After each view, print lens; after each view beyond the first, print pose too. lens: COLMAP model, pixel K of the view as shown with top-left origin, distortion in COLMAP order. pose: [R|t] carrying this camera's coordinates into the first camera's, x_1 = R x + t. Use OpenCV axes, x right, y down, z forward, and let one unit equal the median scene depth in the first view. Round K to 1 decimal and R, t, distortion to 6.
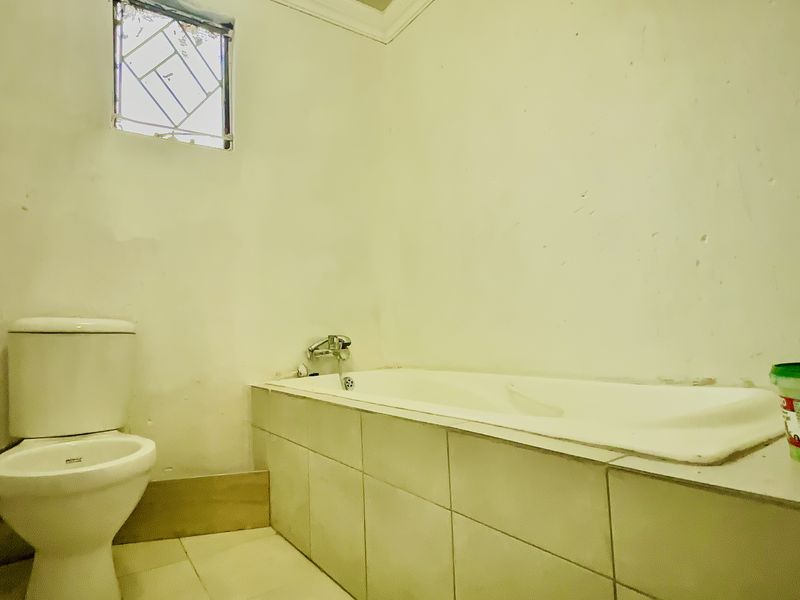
lens RADIAL K [[468.0, 0, 399.8], [0, 468.0, 300.9], [0, 0, 1]] dist [-0.012978, 0.005200]
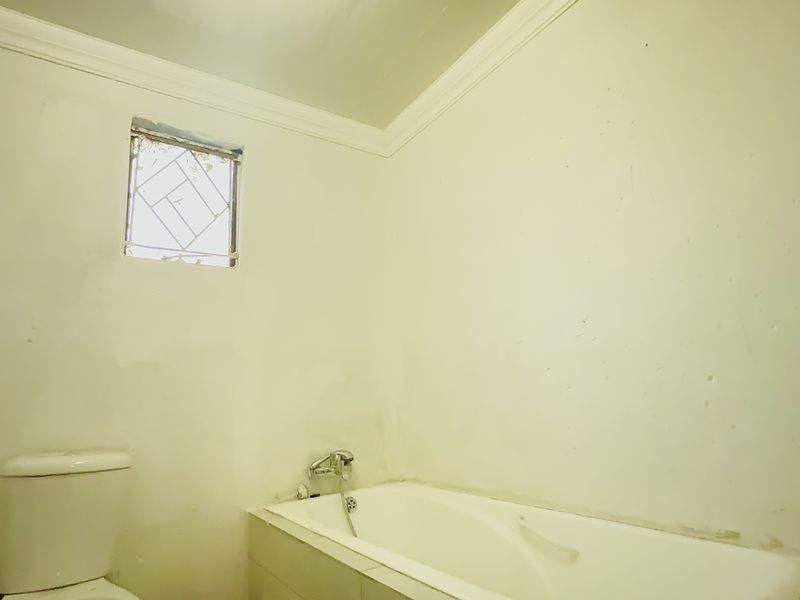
lens RADIAL K [[468.0, 0, 399.2], [0, 468.0, 294.4], [0, 0, 1]] dist [-0.012978, 0.005200]
pose [[0.999823, -0.015898, -0.010048, 0.005817], [0.014294, 0.989570, -0.143340, -0.115578], [0.012222, 0.143171, 0.989623, -0.003336]]
